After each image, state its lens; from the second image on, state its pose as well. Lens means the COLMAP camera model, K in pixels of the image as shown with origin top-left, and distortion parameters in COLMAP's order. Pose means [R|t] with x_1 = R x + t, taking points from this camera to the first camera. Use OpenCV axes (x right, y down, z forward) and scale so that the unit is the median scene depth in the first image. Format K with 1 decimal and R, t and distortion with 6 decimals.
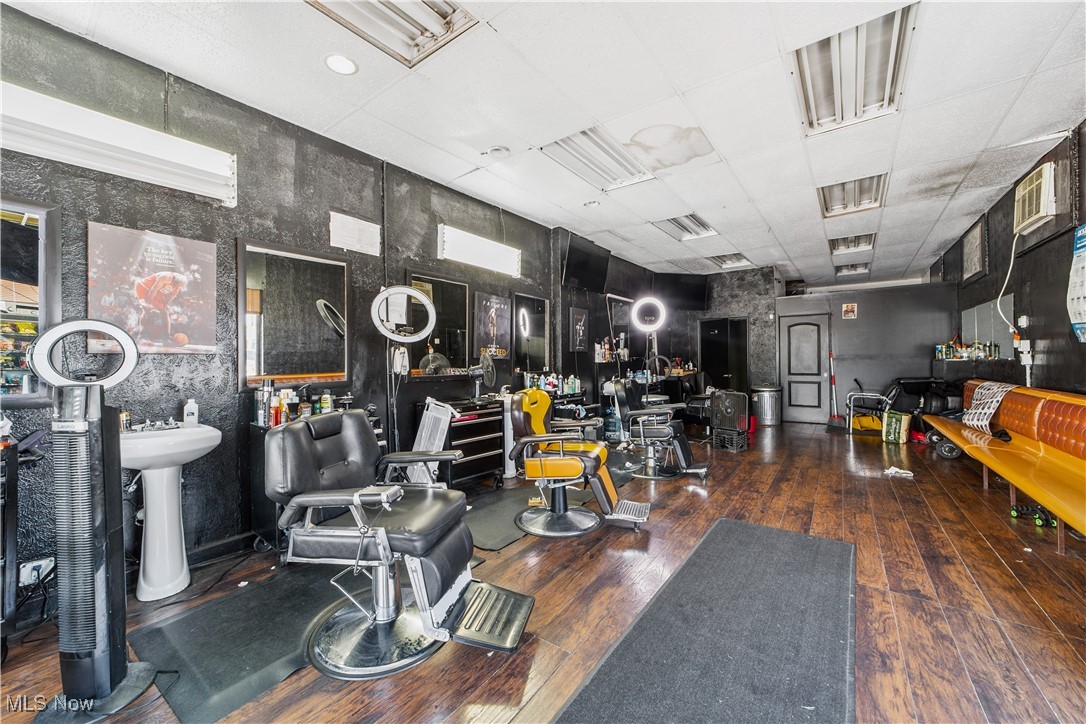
lens RADIAL K [[417.8, 0, 540.0], [0, 417.8, 367.4], [0, 0, 1]] dist [-0.018048, 0.008667]
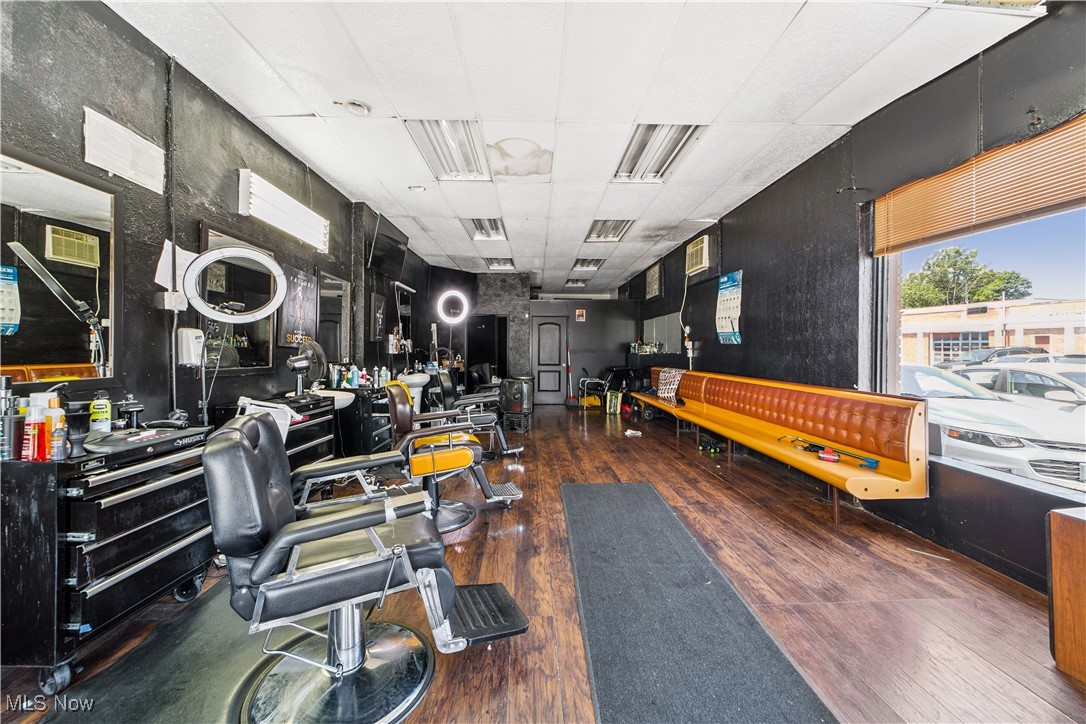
lens RADIAL K [[422.2, 0, 543.0], [0, 422.2, 362.0], [0, 0, 1]] dist [-0.017564, 0.009493]
pose [[0.787707, -0.004442, 0.616034, -0.250790], [0.001932, 0.999987, 0.004740, 0.004278], [-0.616047, -0.002544, 0.787705, 0.056878]]
